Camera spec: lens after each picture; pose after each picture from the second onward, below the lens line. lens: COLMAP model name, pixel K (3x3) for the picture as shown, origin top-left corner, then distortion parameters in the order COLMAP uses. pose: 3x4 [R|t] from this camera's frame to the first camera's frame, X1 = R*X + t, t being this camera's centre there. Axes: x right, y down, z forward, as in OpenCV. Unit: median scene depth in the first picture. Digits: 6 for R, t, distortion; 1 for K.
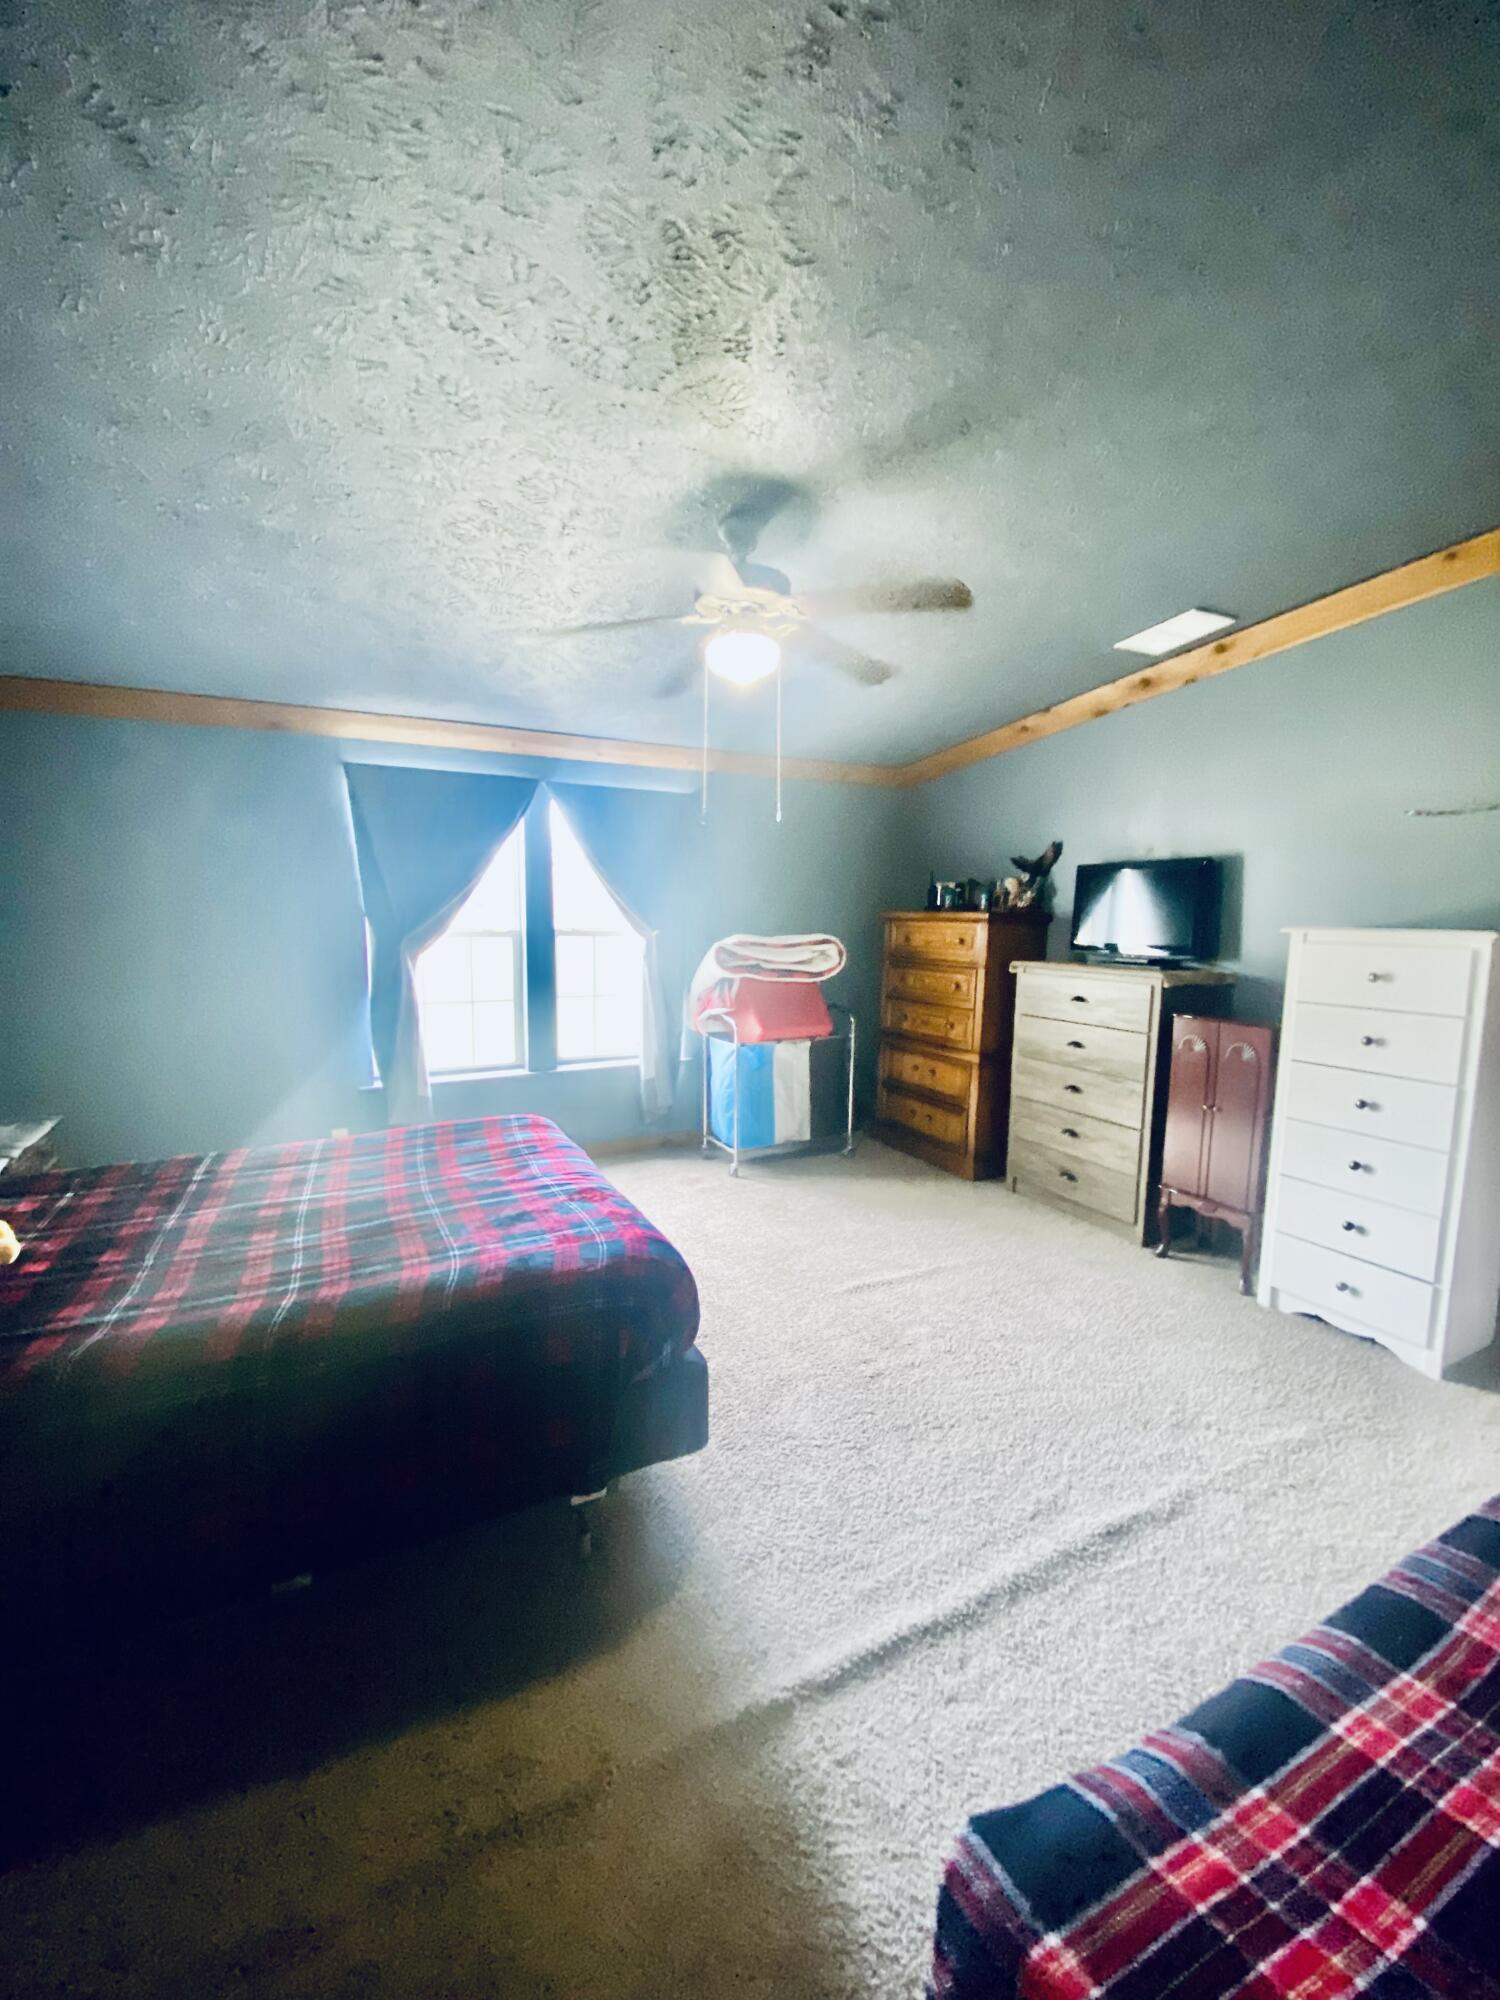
lens RADIAL K [[797.0, 0, 750.0], [0, 797.0, 1000.0], [0, 0, 1]] dist [0.014736, -0.018236]
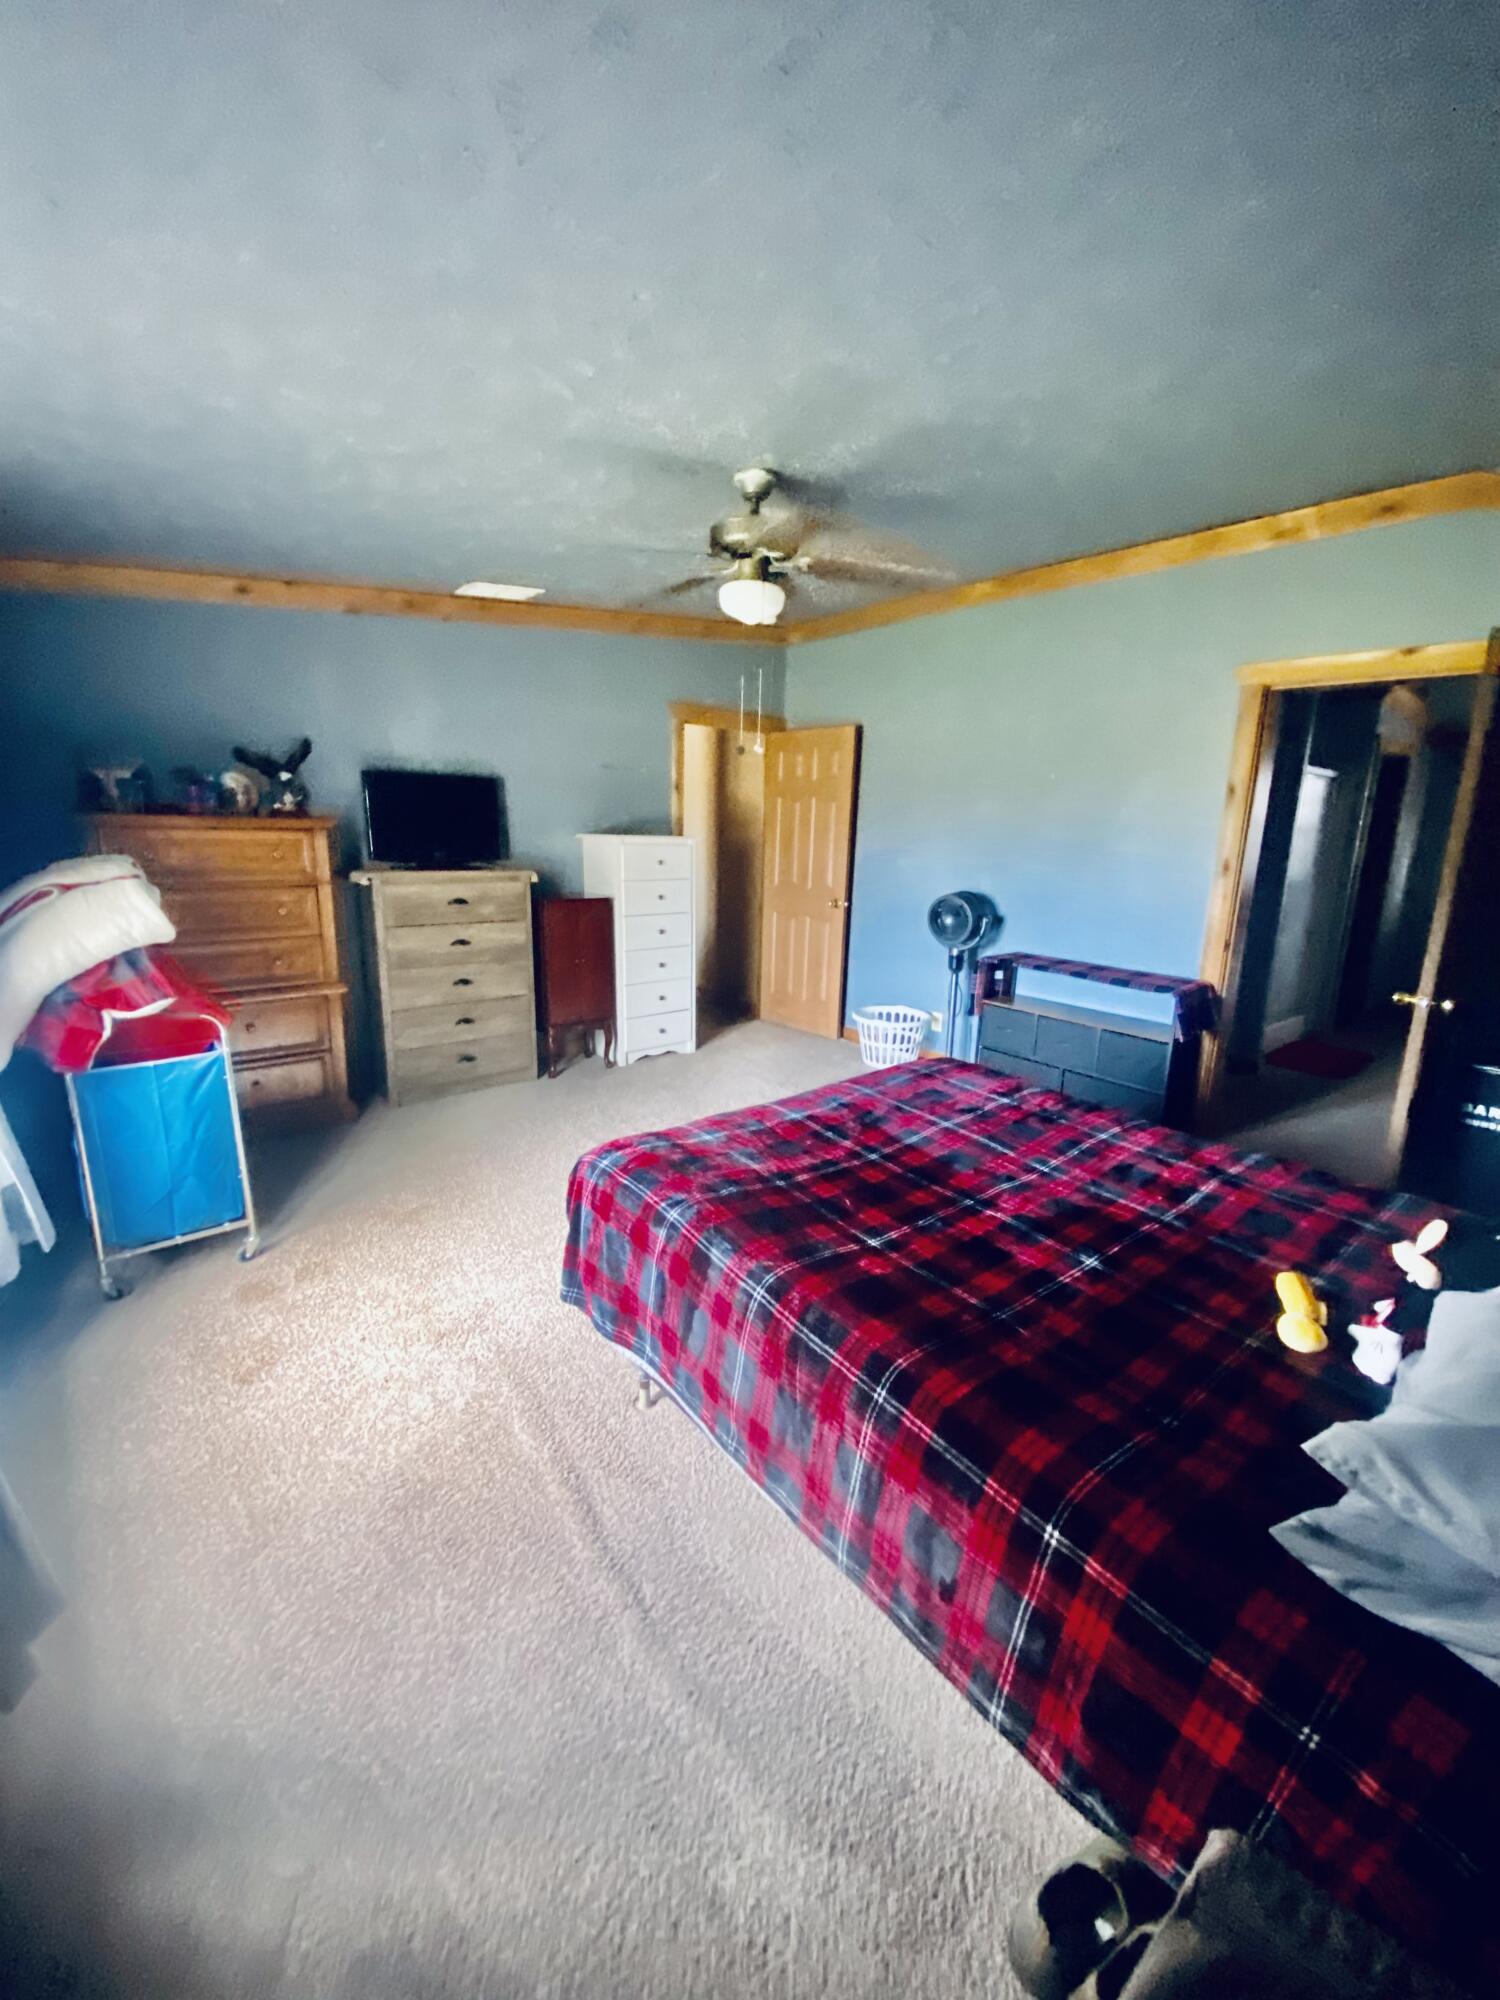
lens RADIAL K [[797.0, 0, 750.0], [0, 797.0, 1000.0], [0, 0, 1]] dist [0.014736, -0.018236]
pose [[-0.229897, -0.224997, 0.946849, -0.746687], [0.073811, 0.966075, 0.247487, -0.111677], [-0.970412, 0.126785, -0.205491, 0.827194]]
